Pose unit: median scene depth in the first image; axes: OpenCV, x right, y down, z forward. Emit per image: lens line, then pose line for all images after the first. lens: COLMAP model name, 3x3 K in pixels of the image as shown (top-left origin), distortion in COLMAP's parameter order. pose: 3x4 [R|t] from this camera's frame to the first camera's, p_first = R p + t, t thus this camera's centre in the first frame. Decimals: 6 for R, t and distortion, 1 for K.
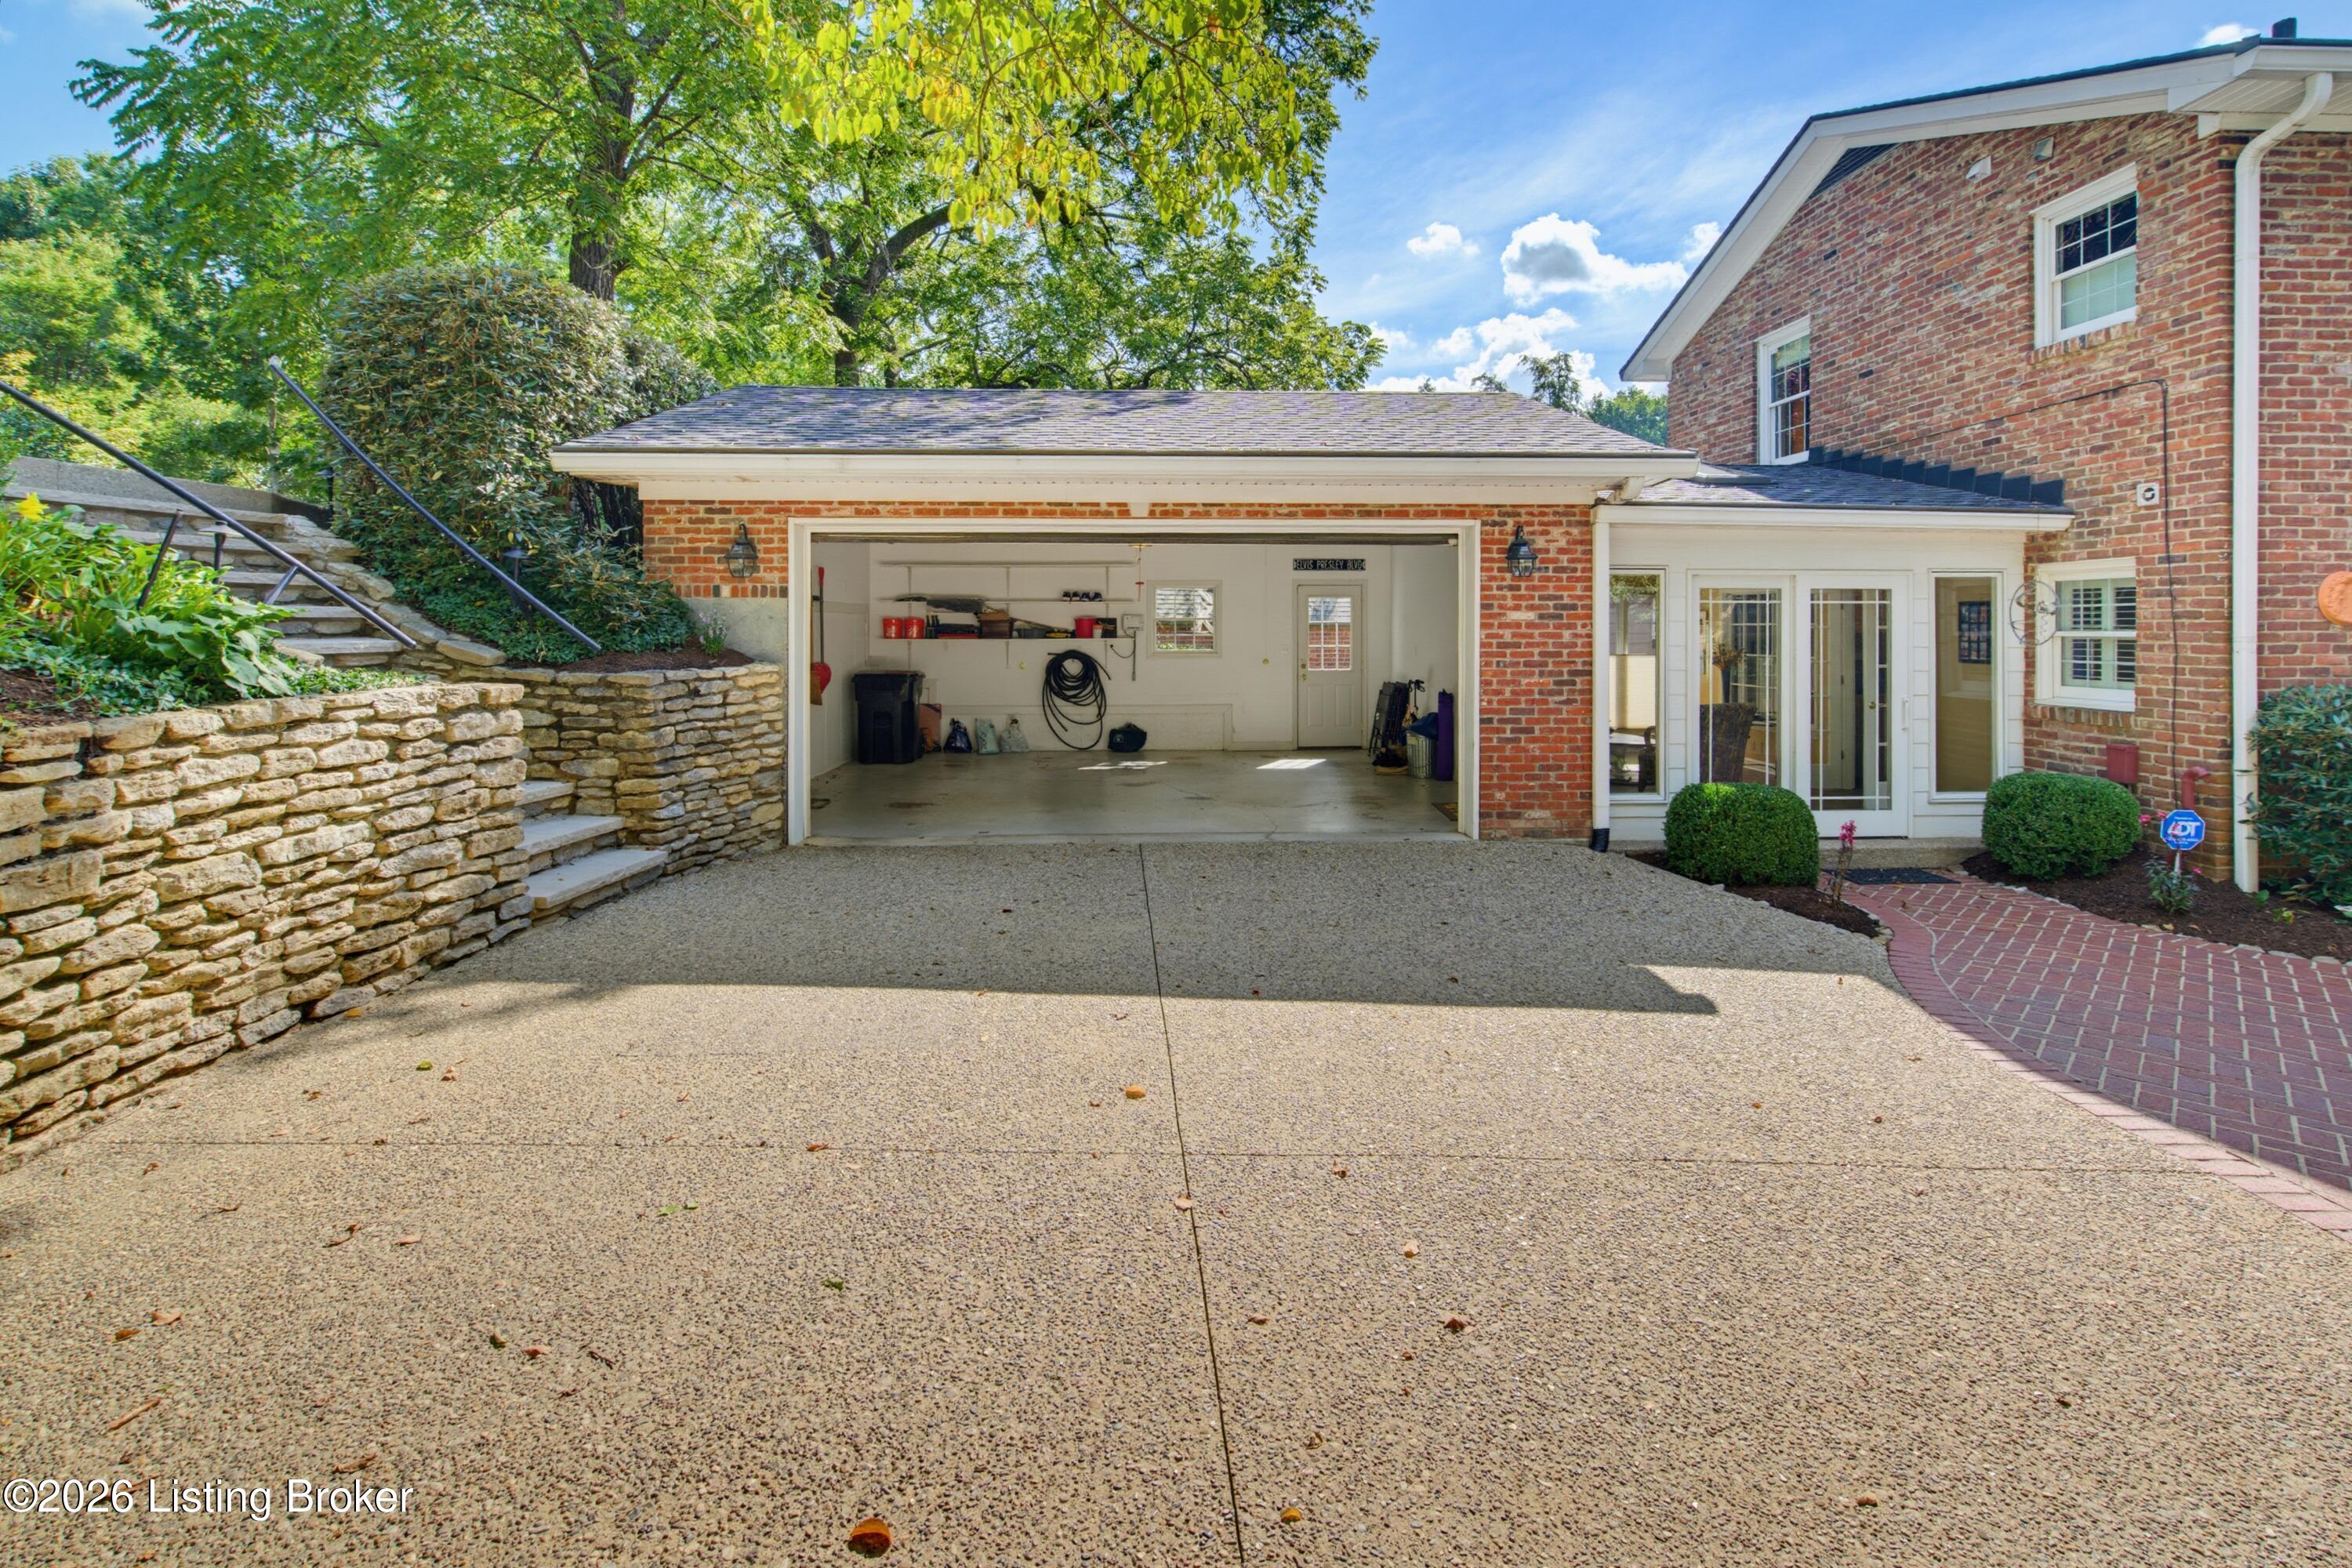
lens RADIAL K [[1095.6, 0, 1222.1], [0, 1095.6, 656.6], [0, 0, 1]] dist [-0.000205, 0.001255]
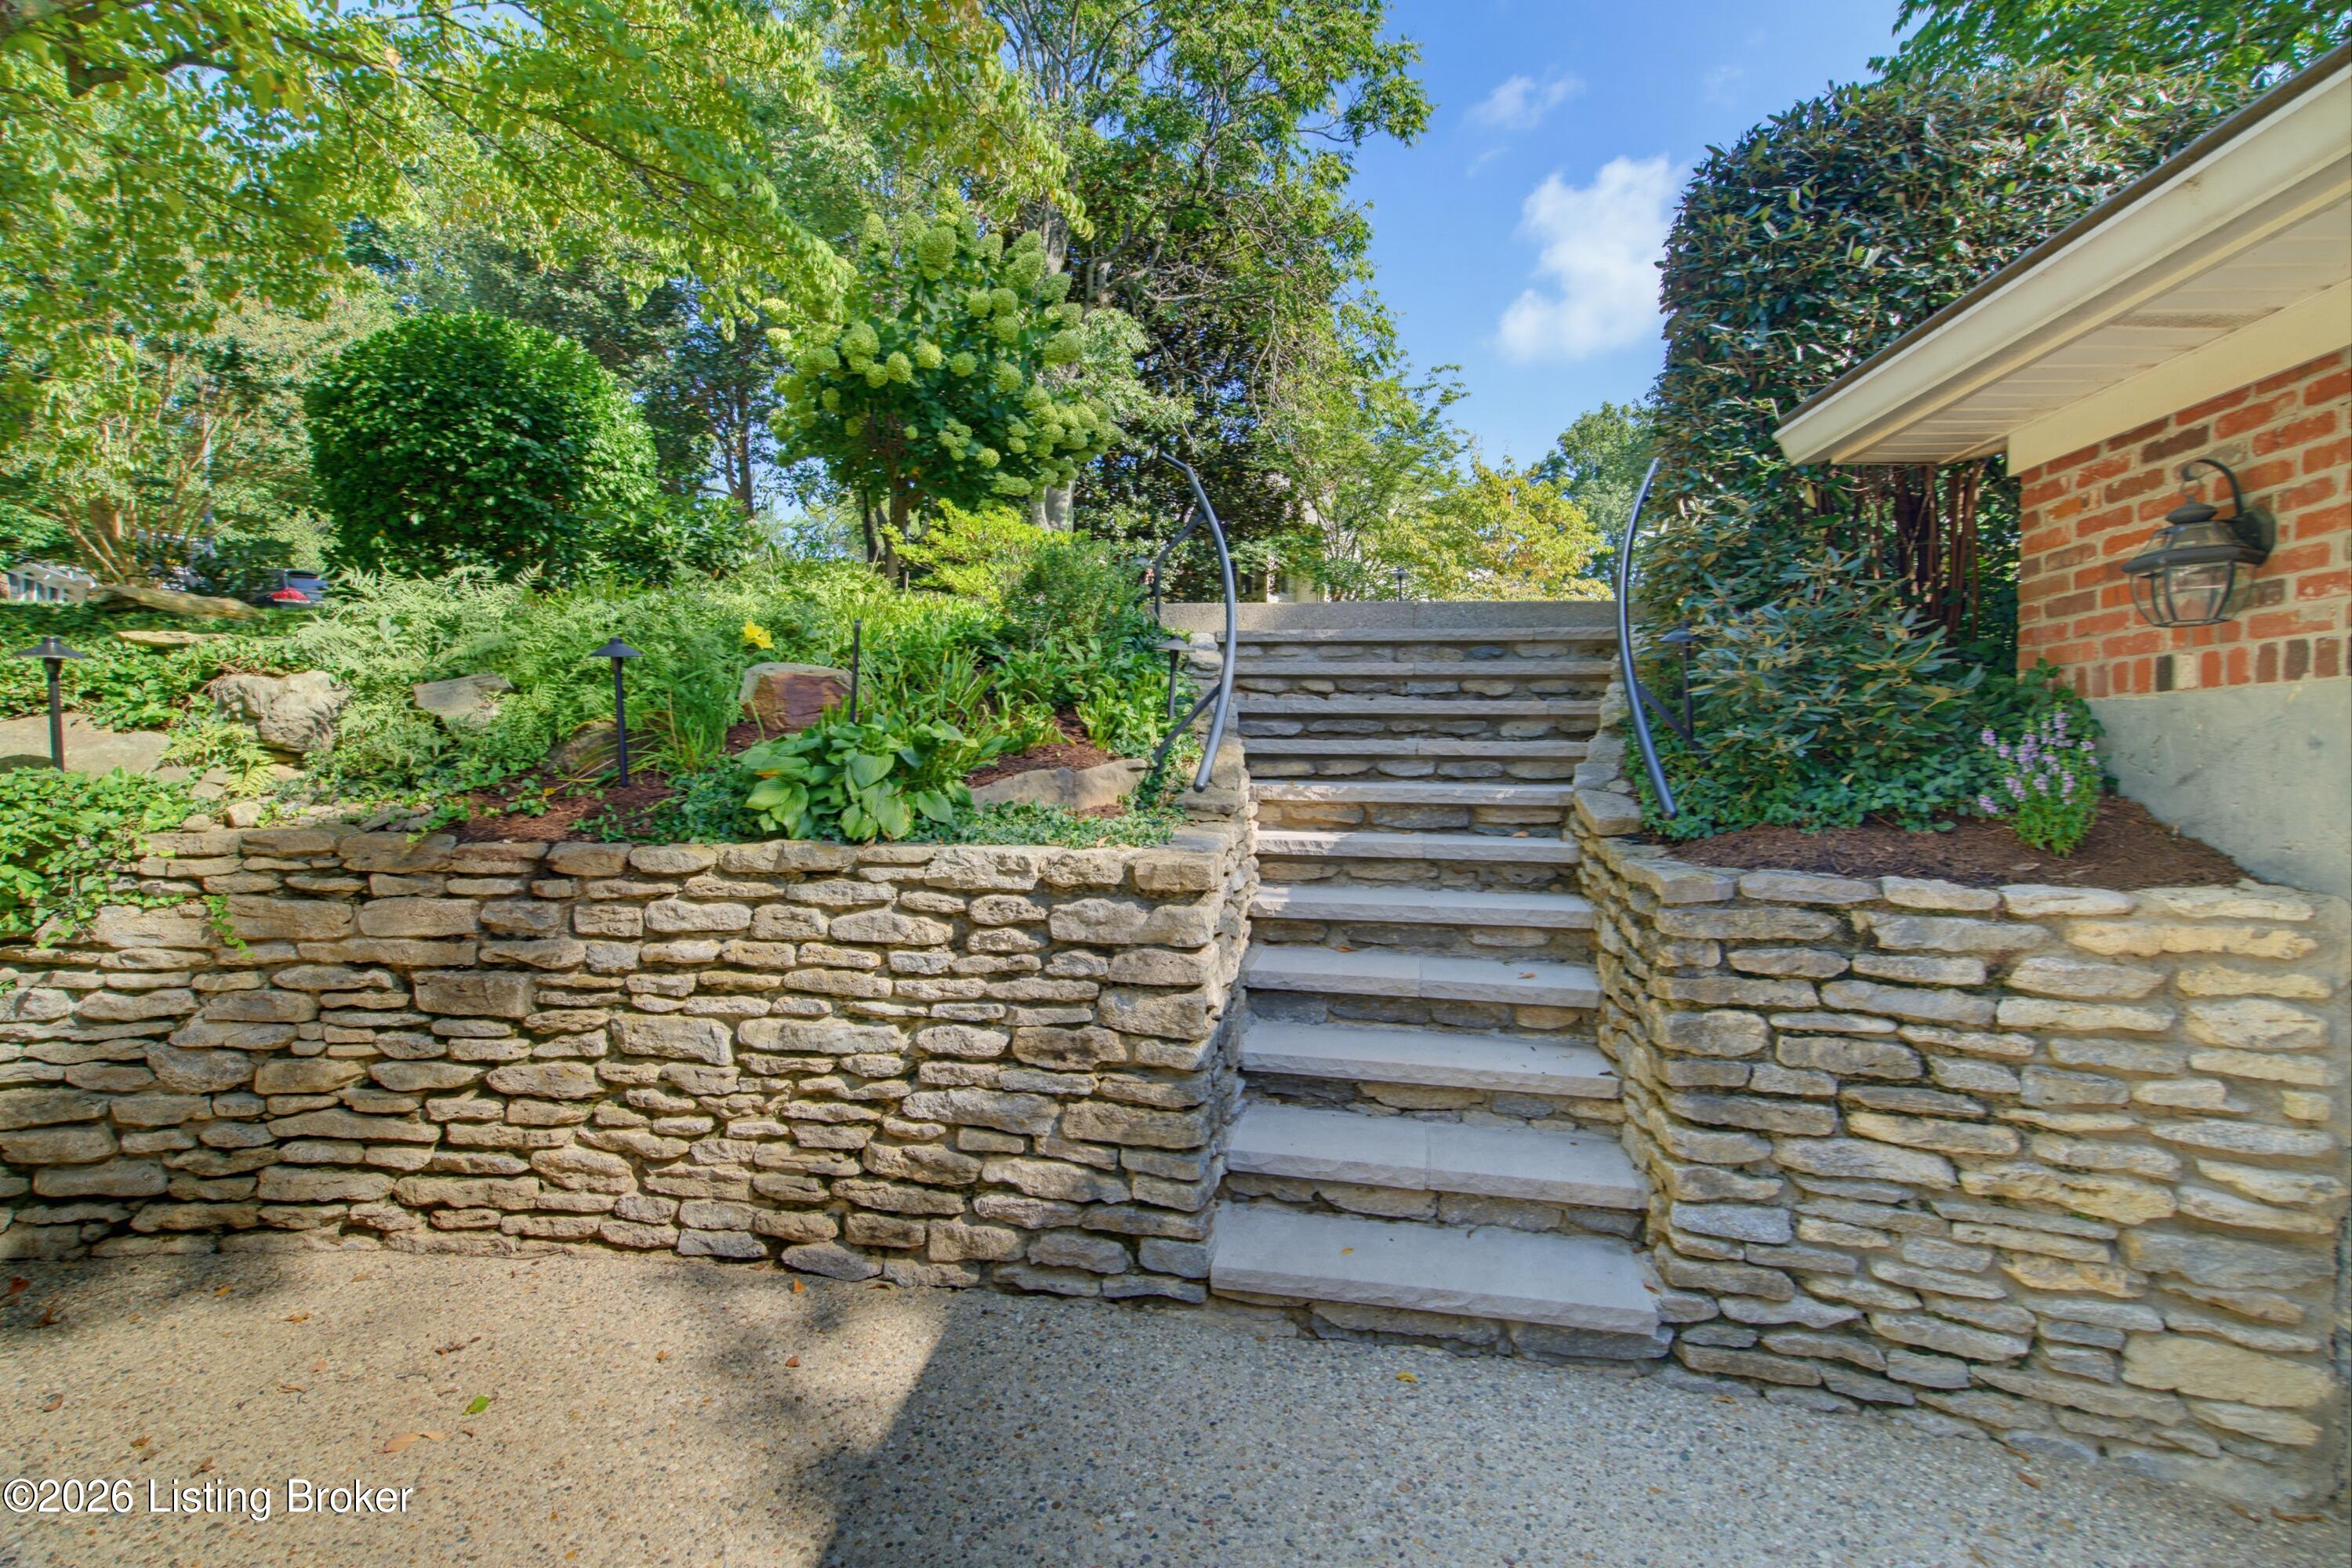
lens RADIAL K [[1053.1, 0, 1157.0], [0, 1053.1, 782.1], [0, 0, 1]] dist [0.000239, -0.000065]
pose [[-0.143235, 0.005308, -0.989674, -0.078679], [-0.045362, 0.998899, 0.011922, -0.014199], [0.988649, 0.046601, -0.142837, 0.749906]]
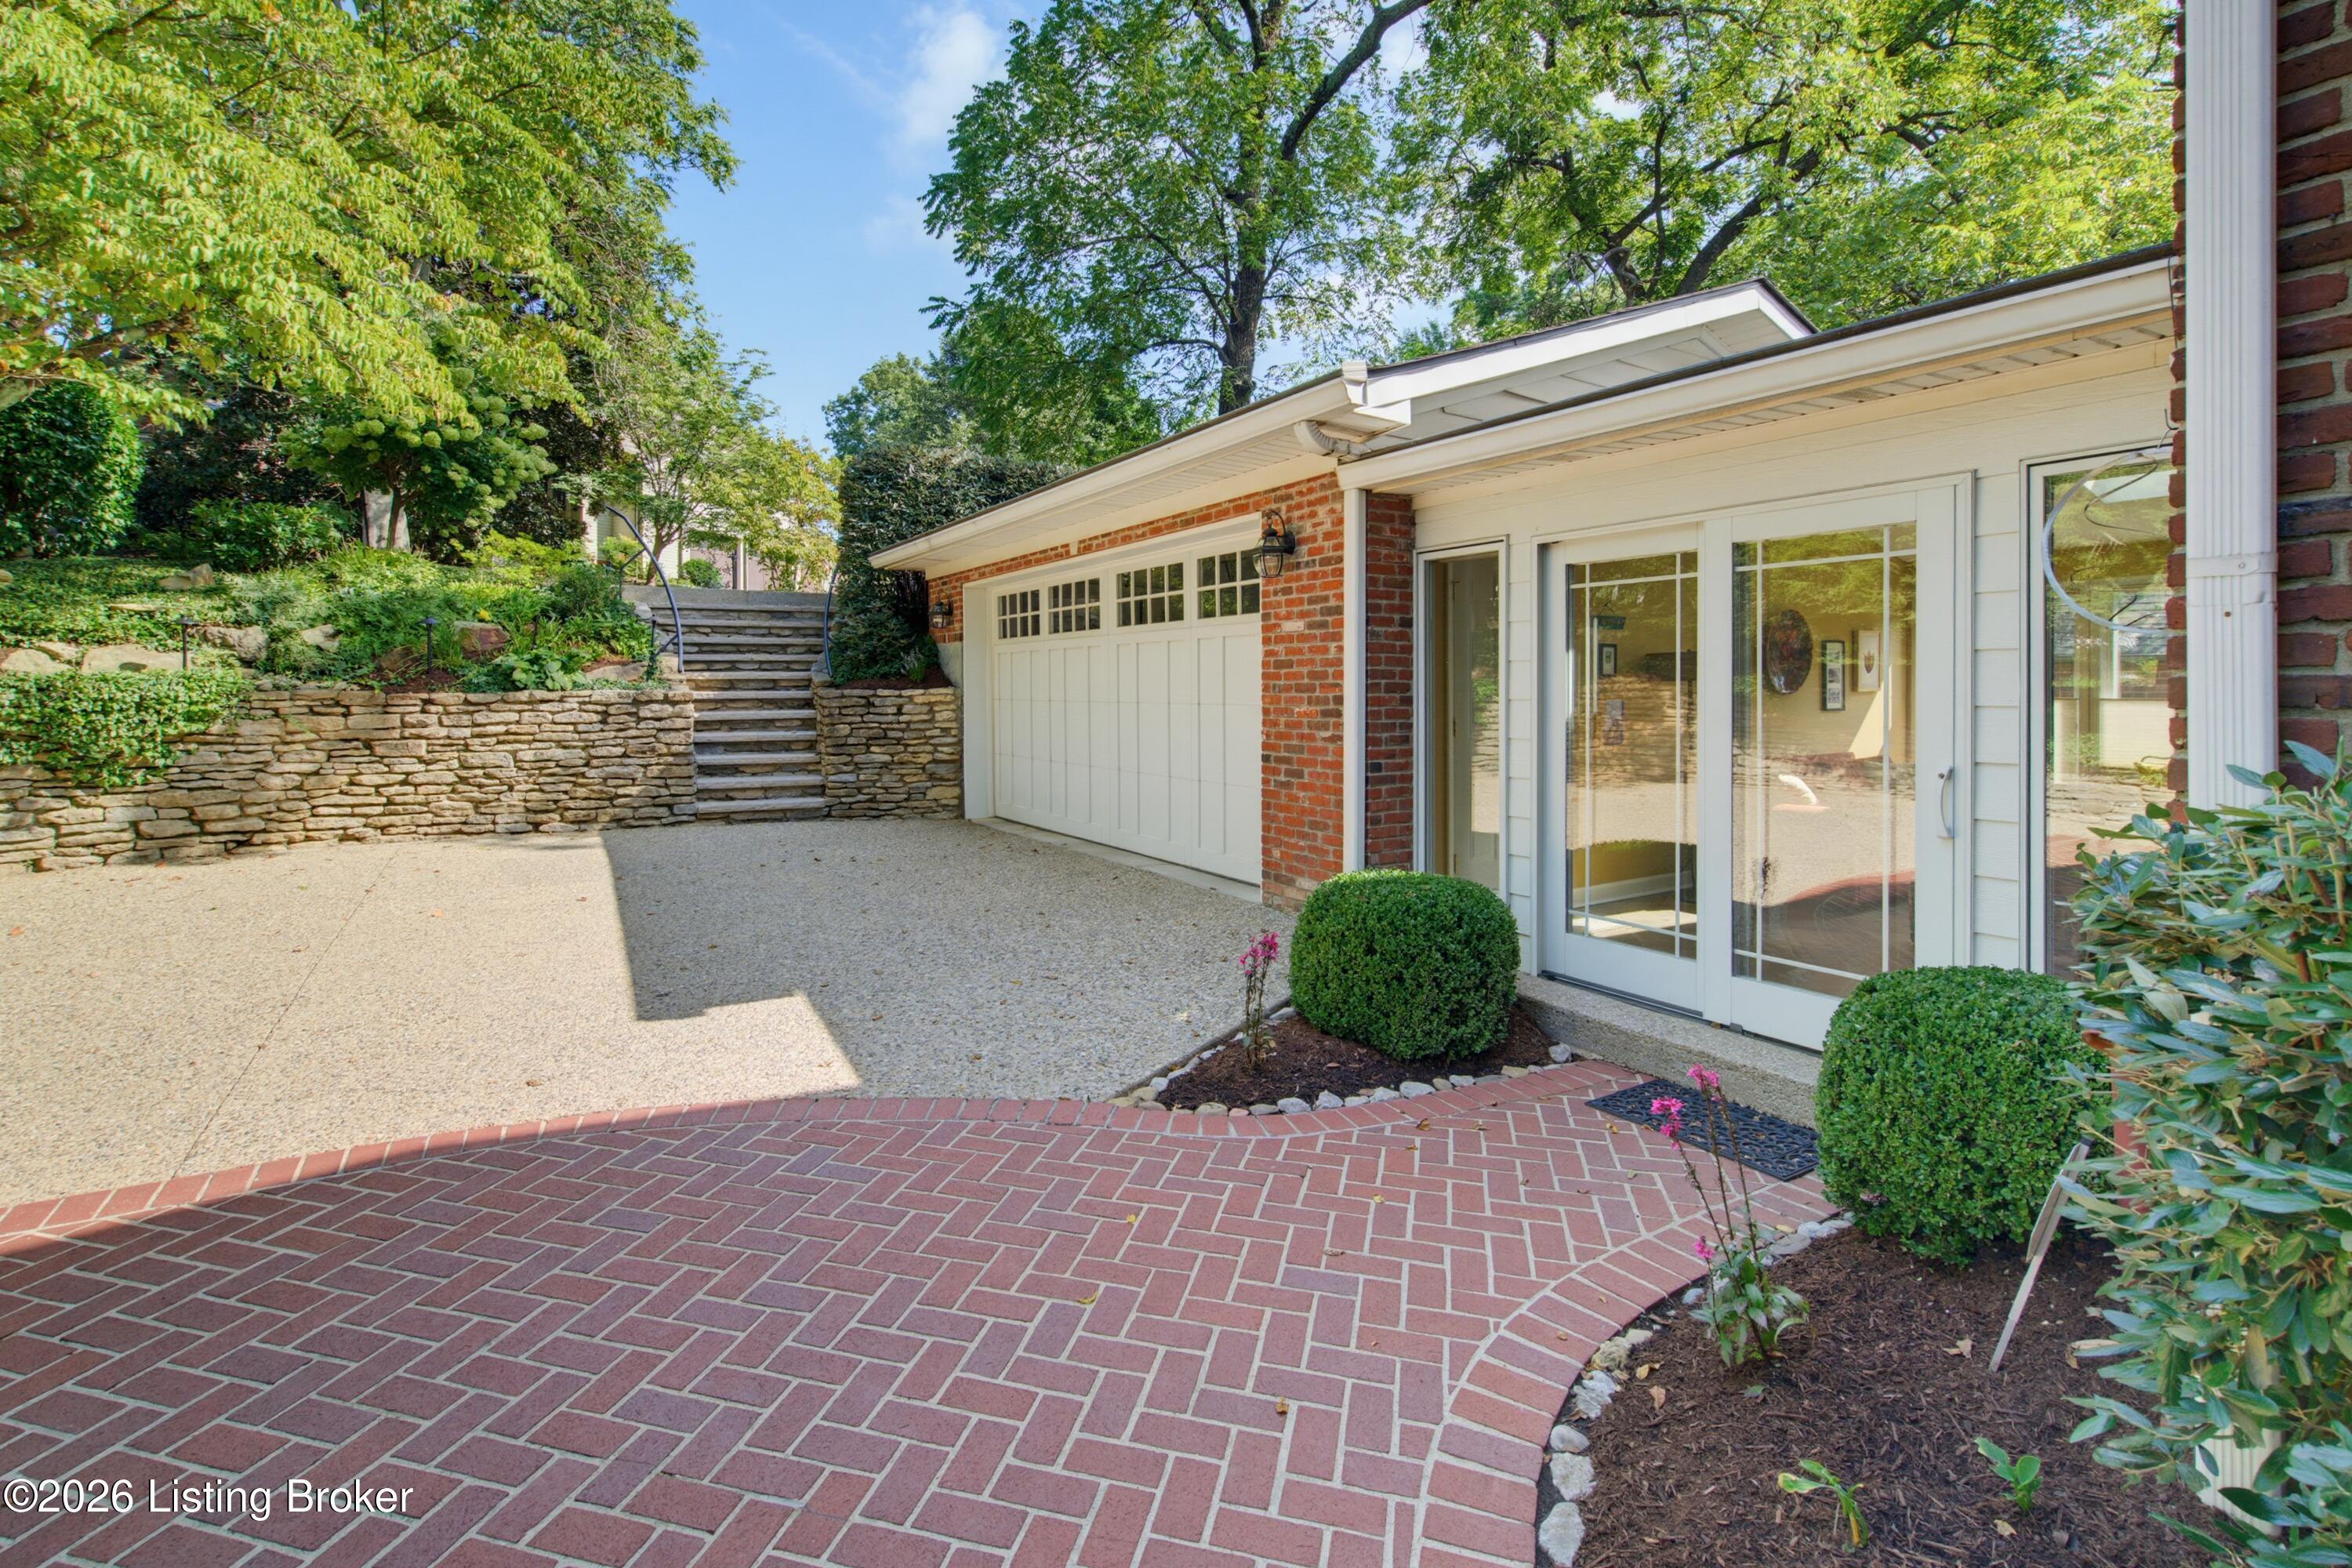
lens RADIAL K [[1081.3, 0, 1182.8], [0, 1081.3, 695.1], [0, 0, 1]] dist [-0.001335, 0.000414]
pose [[0.474431, 0.002533, -0.880289, 0.991288], [-0.020341, 0.999760, -0.008086, 0.021397], [0.880058, 0.021742, 0.474369, 0.615374]]
